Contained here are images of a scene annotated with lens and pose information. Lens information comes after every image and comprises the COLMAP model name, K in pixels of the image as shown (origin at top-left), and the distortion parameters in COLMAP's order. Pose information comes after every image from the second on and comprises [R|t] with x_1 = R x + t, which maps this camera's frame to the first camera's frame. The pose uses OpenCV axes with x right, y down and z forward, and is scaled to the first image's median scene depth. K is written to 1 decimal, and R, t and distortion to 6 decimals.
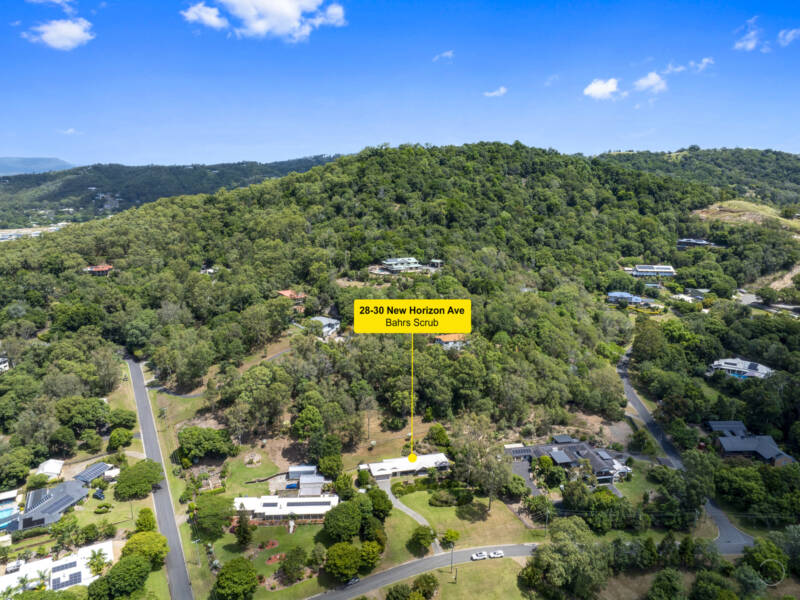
lens RADIAL K [[565.8, 0, 400.9], [0, 565.8, 300.8], [0, 0, 1]] dist [-0.039363, 0.004284]
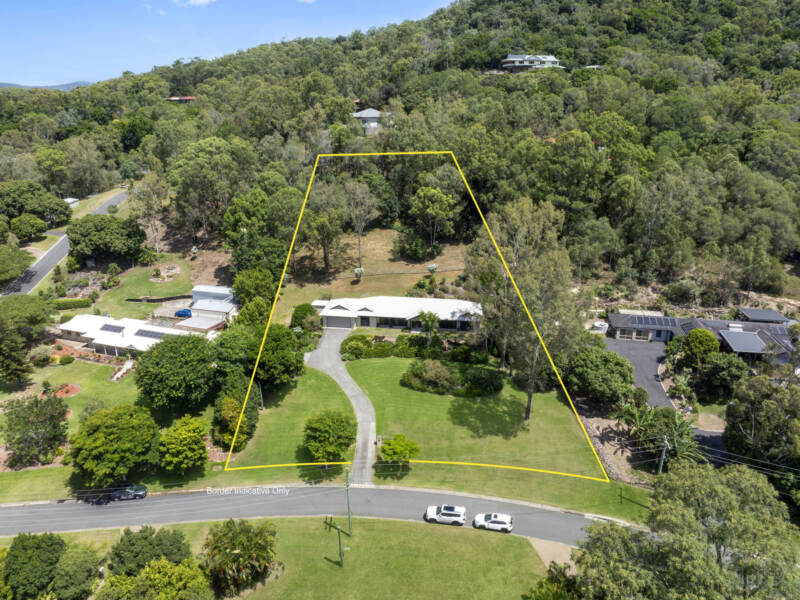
lens RADIAL K [[565.8, 0, 401.8], [0, 565.8, 296.4], [0, 0, 1]] dist [-0.039363, 0.004284]
pose [[0.931238, 0.115503, -0.345623, 0.189348], [-0.079652, 0.990022, 0.116241, 0.221857], [0.355600, -0.080718, 0.931146, 0.536988]]
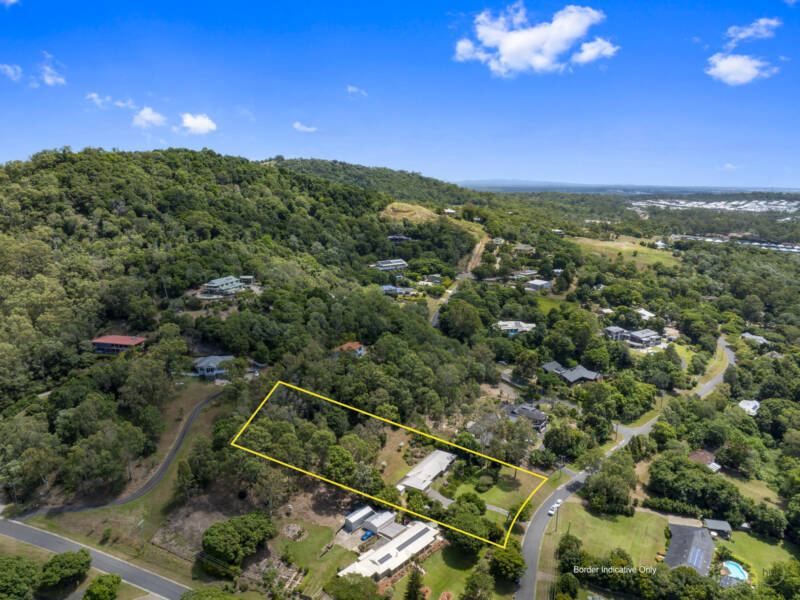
lens RADIAL K [[565.8, 0, 400.6], [0, 565.8, 301.0], [0, 0, 1]] dist [-0.039363, 0.004284]
pose [[0.705792, -0.145727, 0.693268, -0.687072], [0.155273, 0.986640, 0.049316, -0.066027], [-0.691193, 0.072839, 0.718990, 0.290367]]
